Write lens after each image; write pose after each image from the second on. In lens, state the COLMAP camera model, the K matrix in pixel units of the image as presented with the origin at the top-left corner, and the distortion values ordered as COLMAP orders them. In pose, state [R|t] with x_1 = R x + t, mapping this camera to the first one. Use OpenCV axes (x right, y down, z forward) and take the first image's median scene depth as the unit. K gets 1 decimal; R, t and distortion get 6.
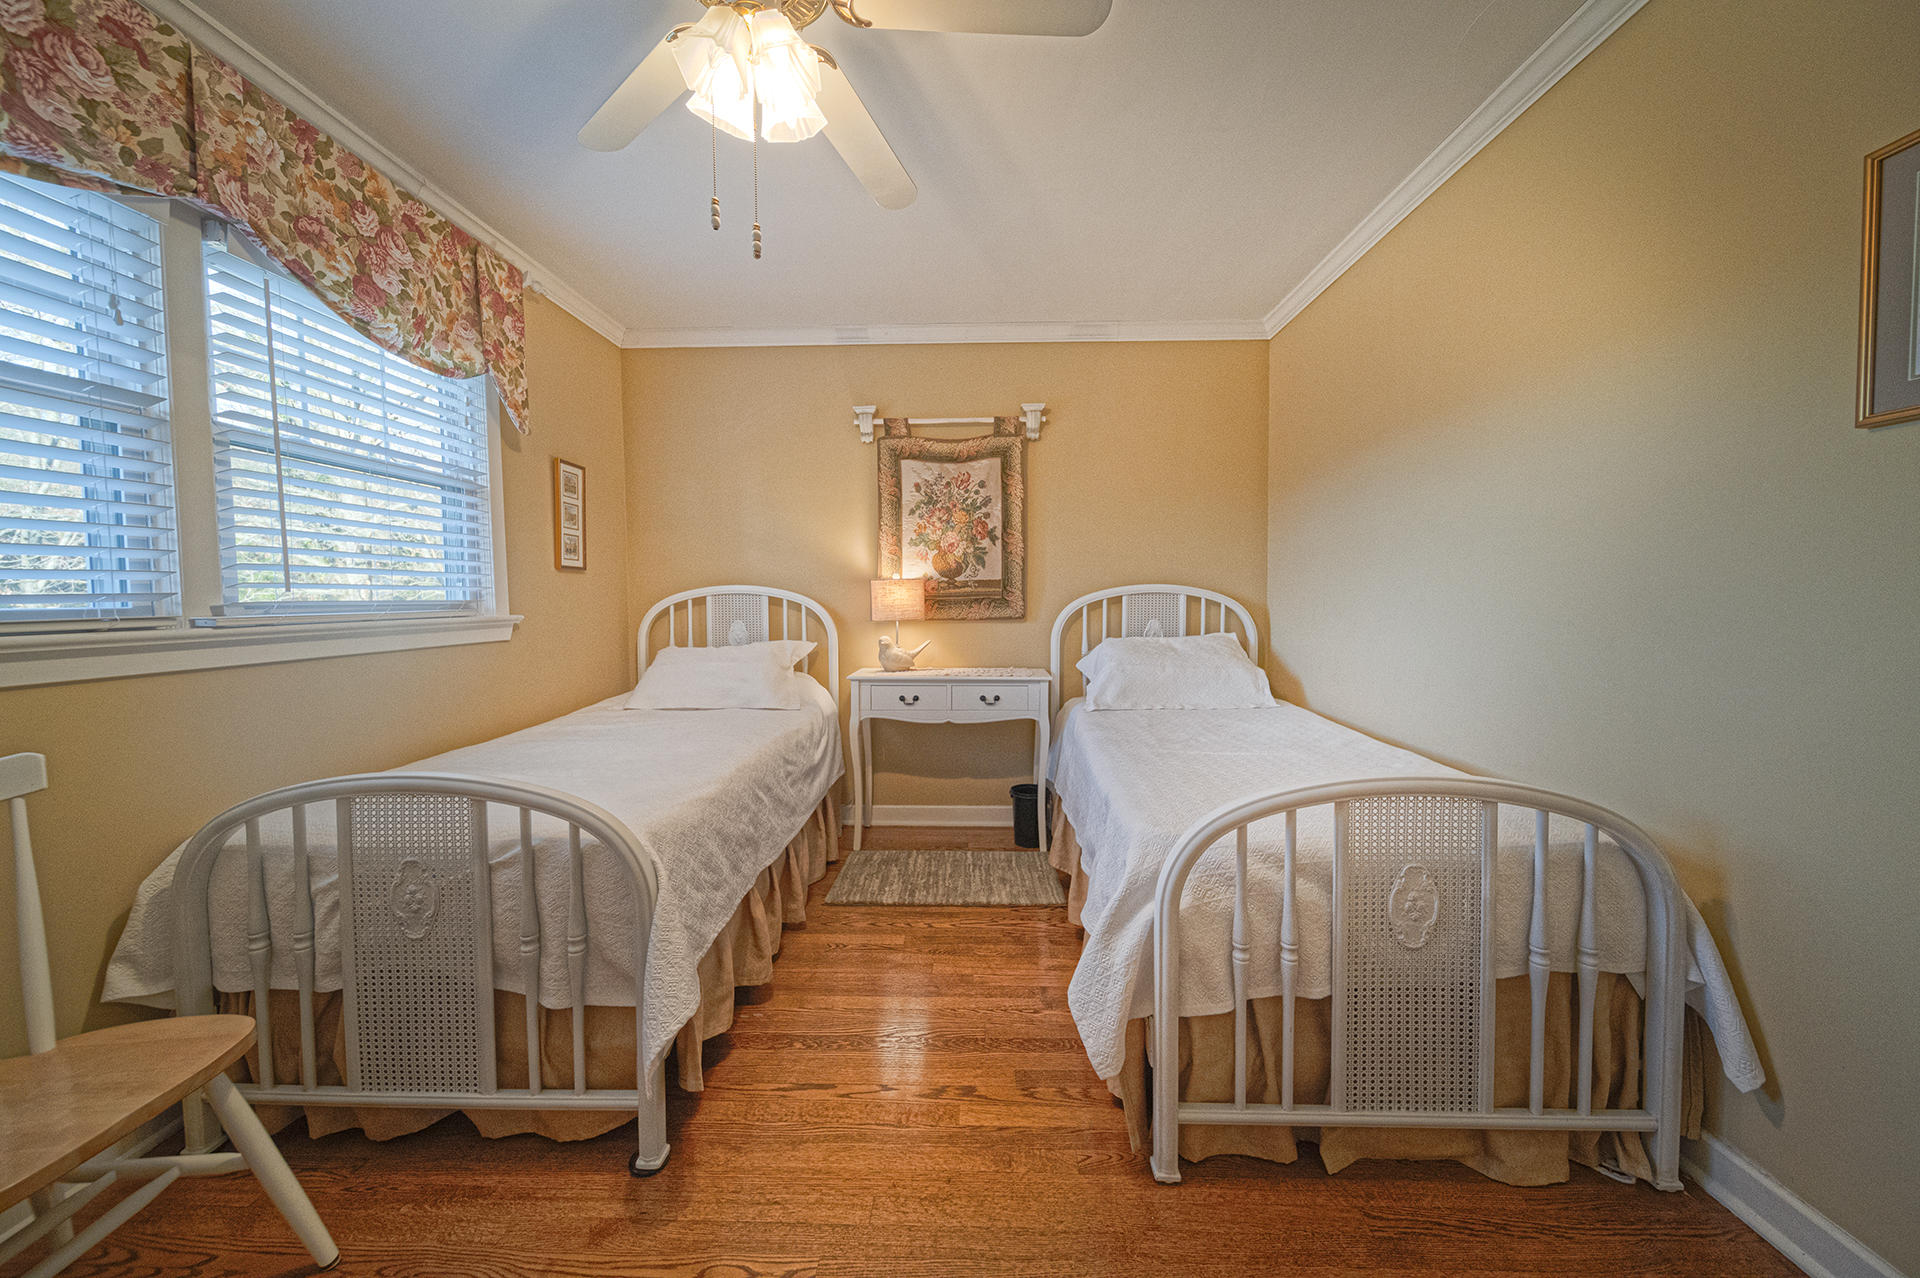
lens RADIAL K [[679.6, 0, 958.8], [0, 679.6, 633.6], [0, 0, 1]] dist [0.001041, -0.000642]
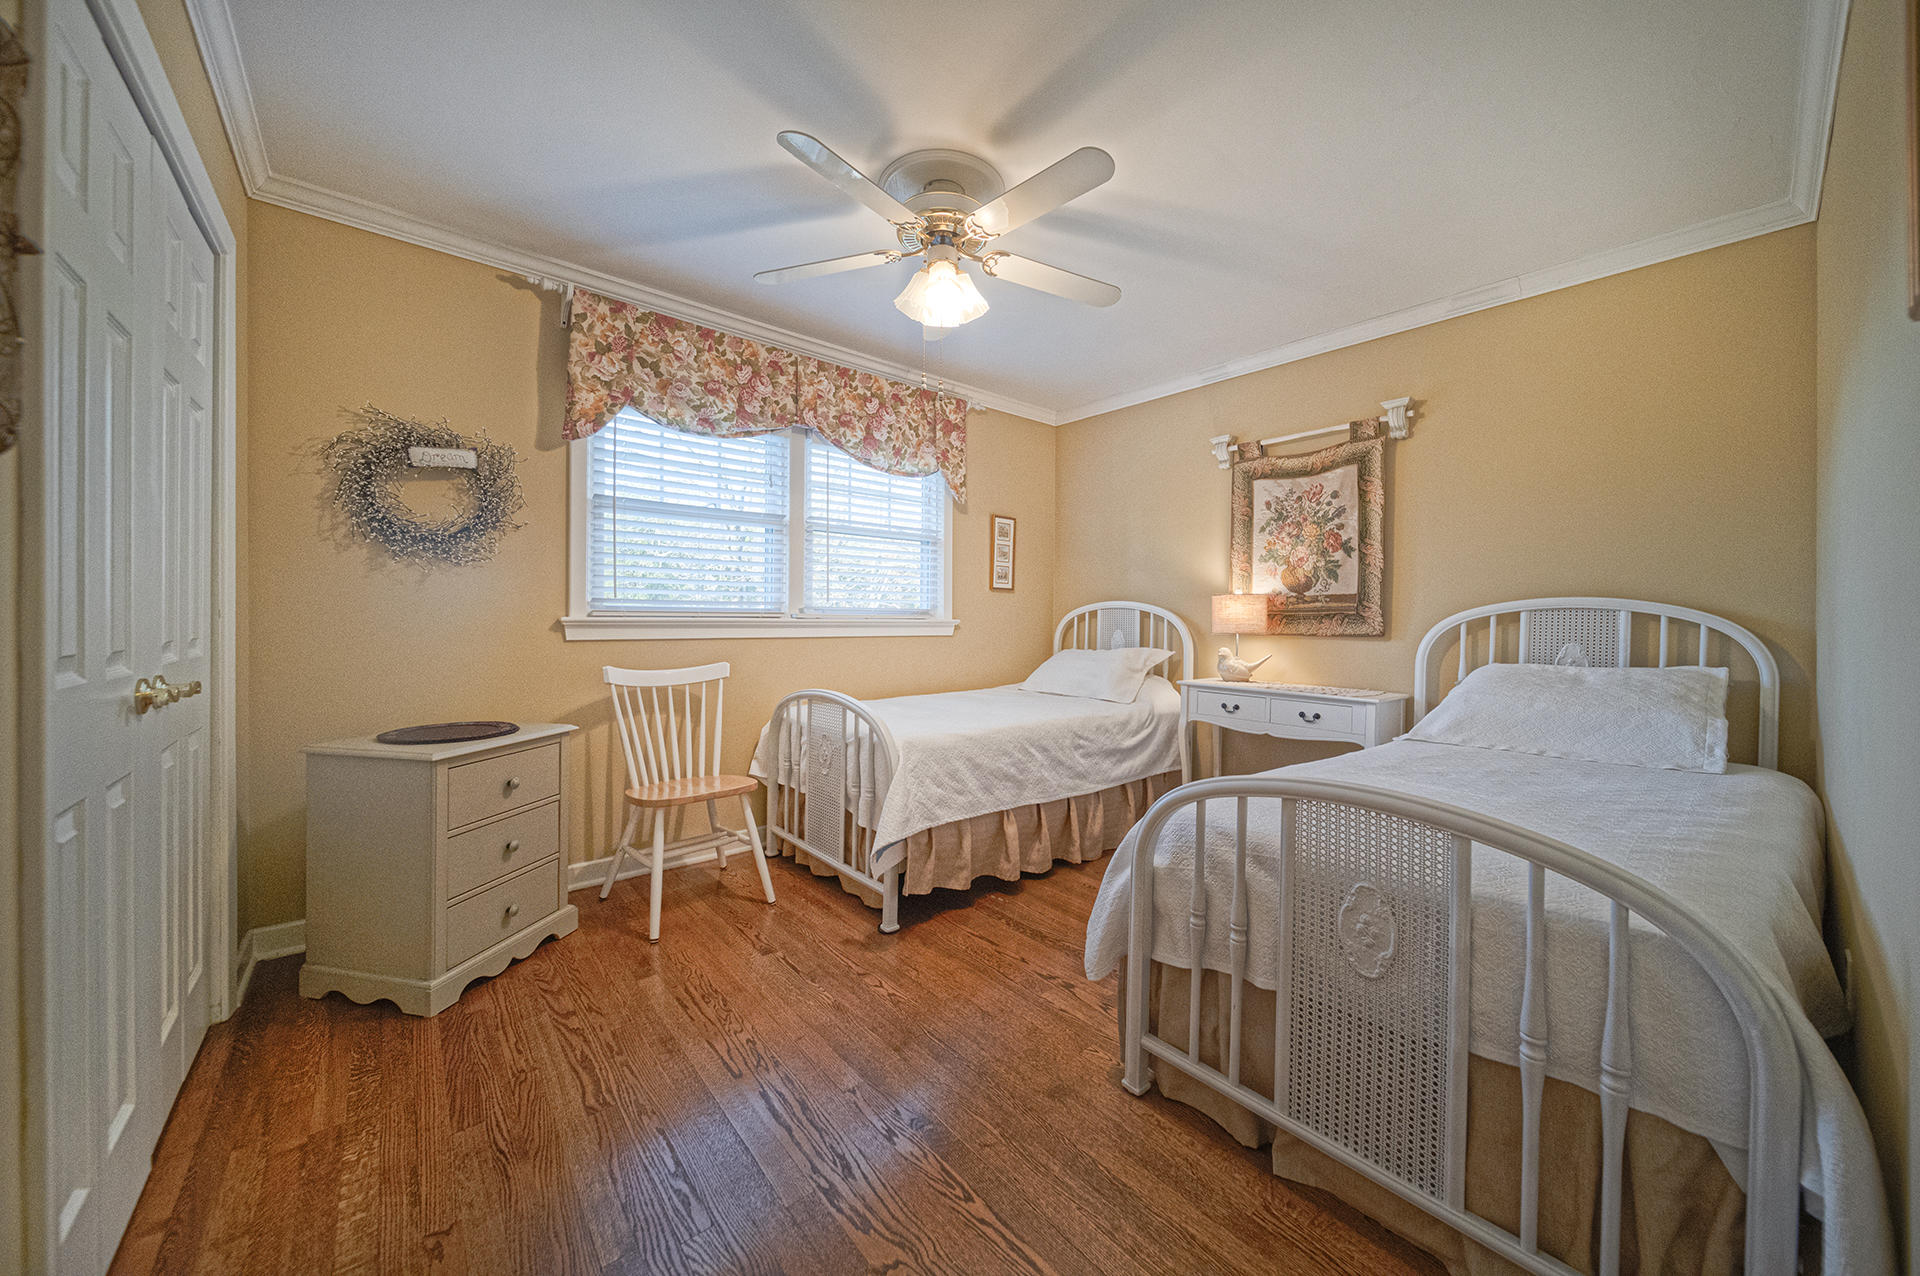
lens RADIAL K [[679.6, 0, 958.8], [0, 679.6, 632.6], [0, 0, 1]] dist [0.001041, -0.000642]
pose [[0.665526, 0.029654, -0.745786, 0.451799], [-0.056304, 0.998358, -0.010548, 0.016051], [0.744248, 0.049011, 0.666102, -0.025851]]
